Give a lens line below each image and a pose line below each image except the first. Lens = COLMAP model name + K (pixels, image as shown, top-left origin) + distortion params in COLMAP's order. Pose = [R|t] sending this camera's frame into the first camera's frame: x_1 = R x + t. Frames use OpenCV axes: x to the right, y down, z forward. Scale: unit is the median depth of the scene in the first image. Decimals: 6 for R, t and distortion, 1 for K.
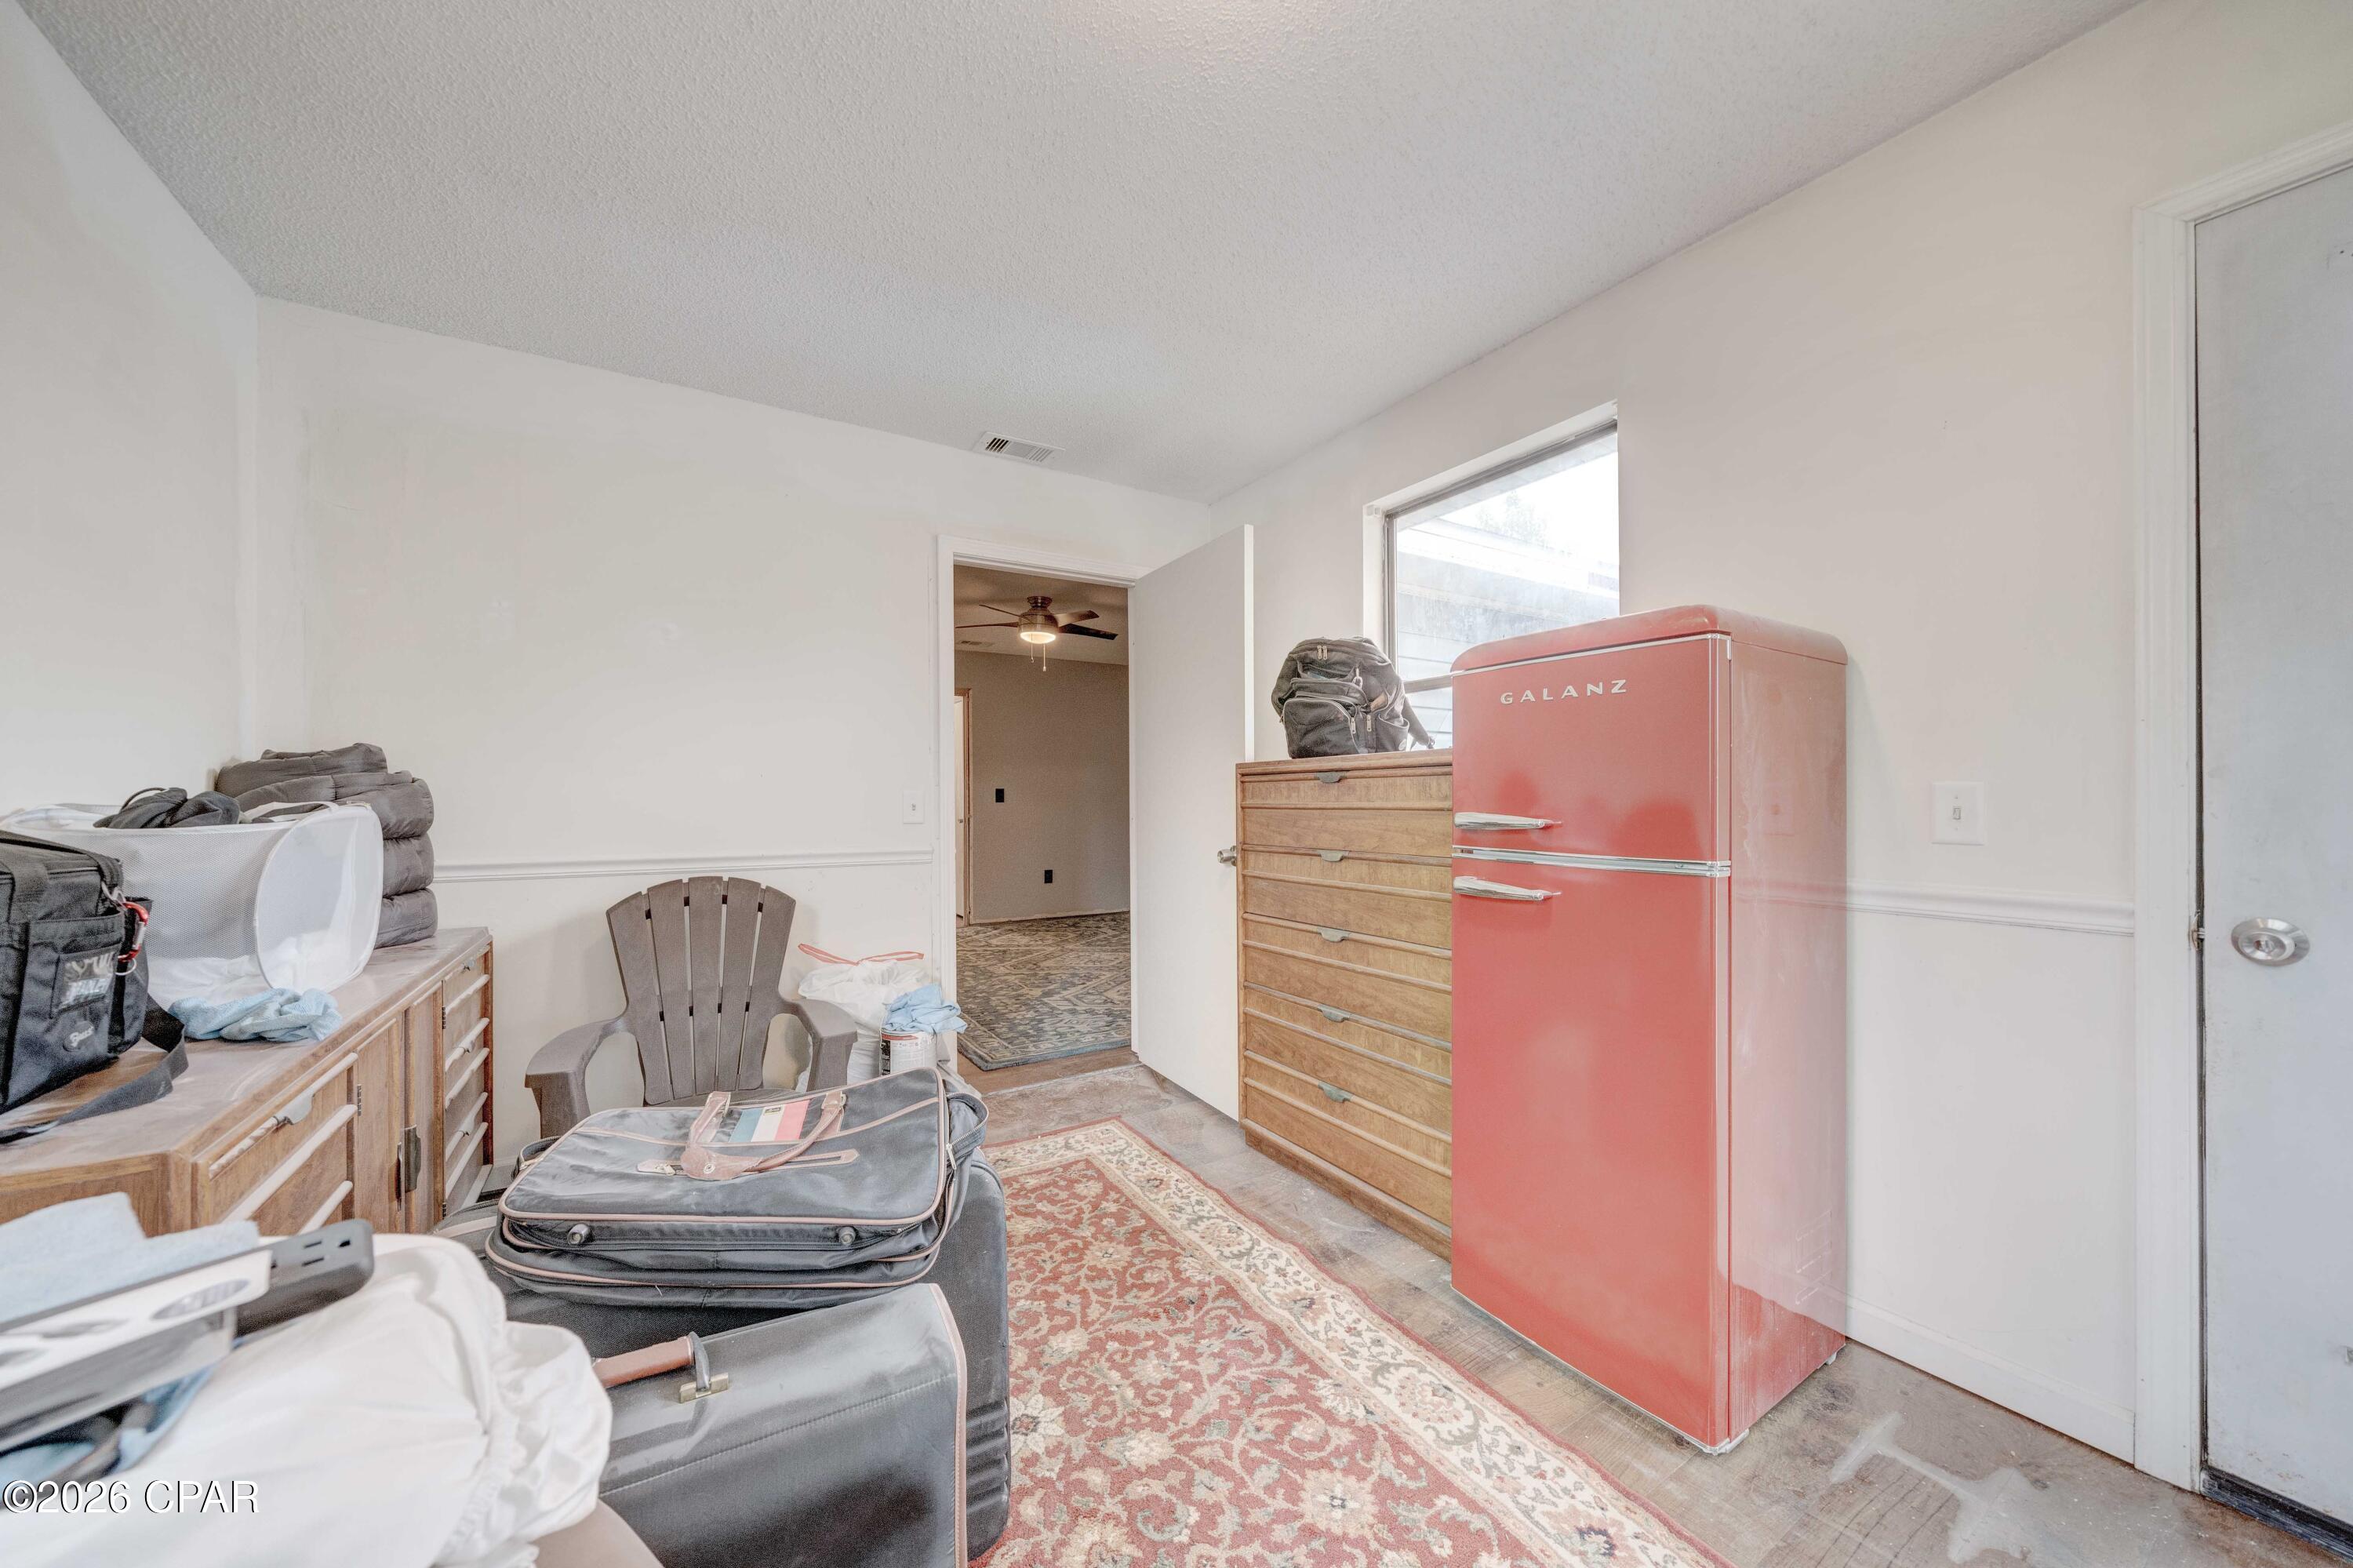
lens RADIAL K [[822.7, 0, 1172.6], [0, 822.7, 807.5], [0, 0, 1]] dist [-0.000814, -0.000019]
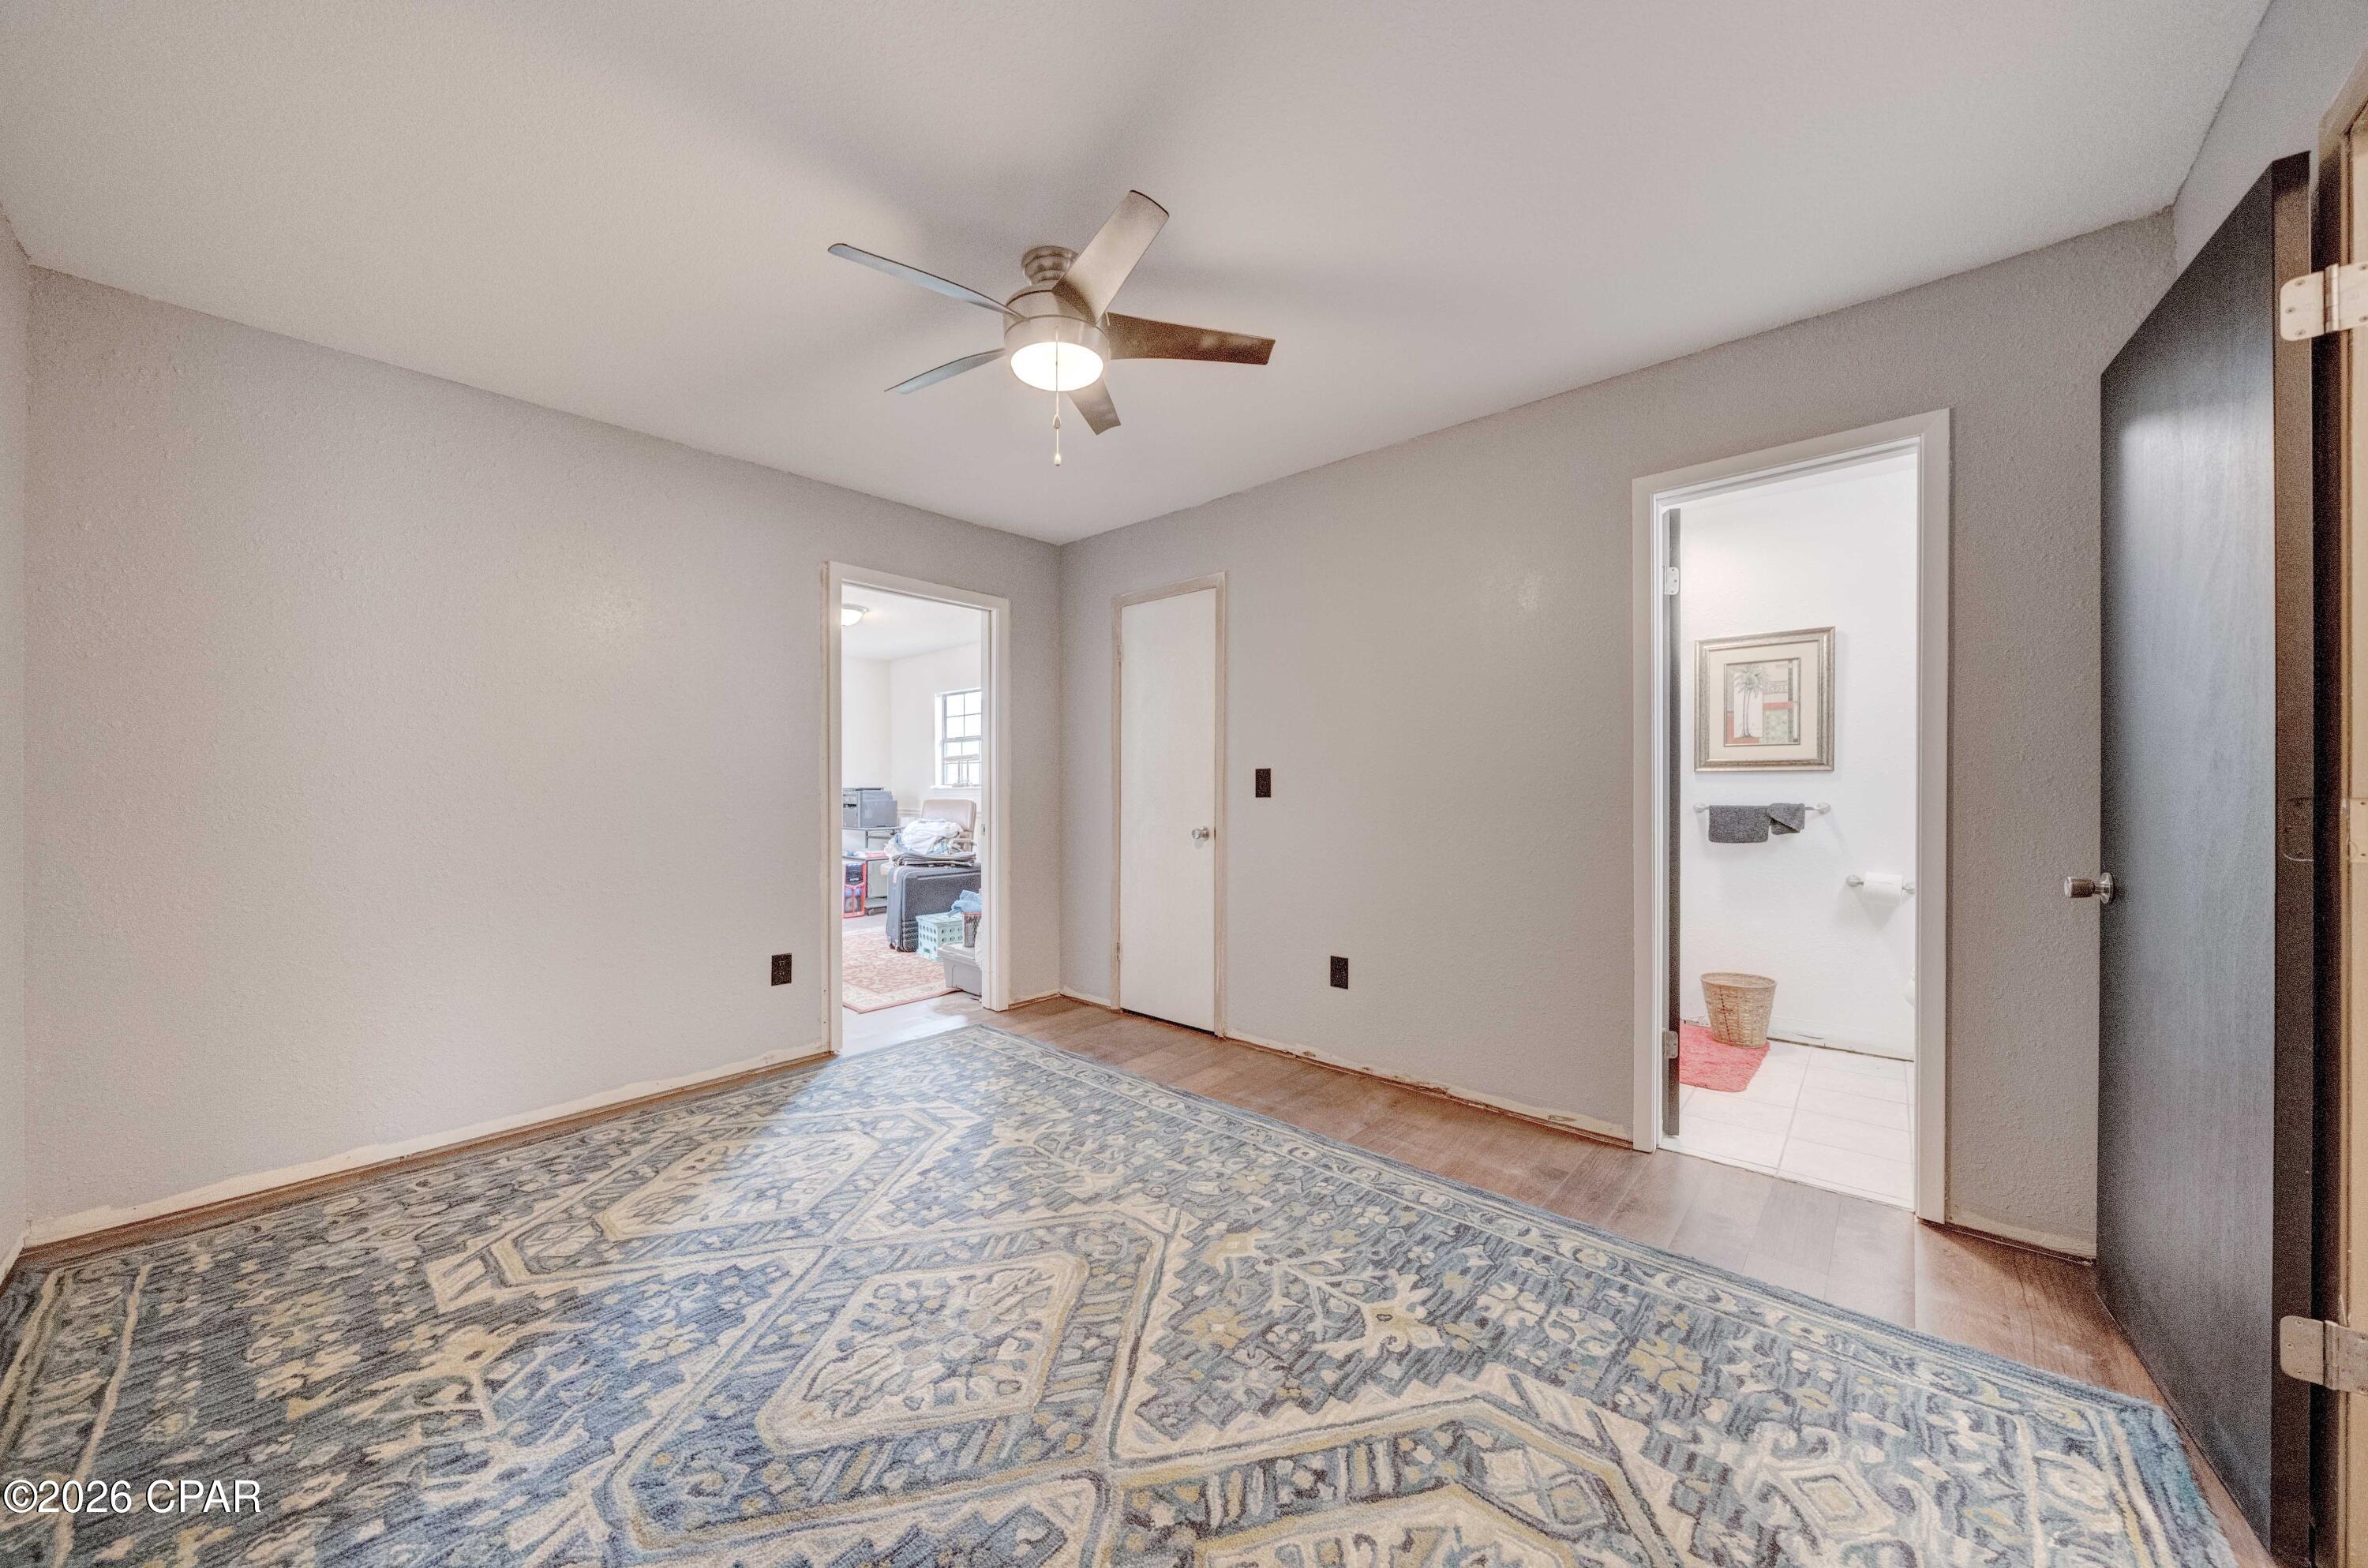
lens RADIAL K [[828.1, 0, 1176.6], [0, 828.1, 791.0], [0, 0, 1]] dist [-0.006181, -0.000039]
pose [[-0.959460, 0.006841, -0.281760, -0.134682], [0.004617, 0.999953, 0.008558, -0.018707], [0.281806, 0.006910, -0.959447, 1.769476]]
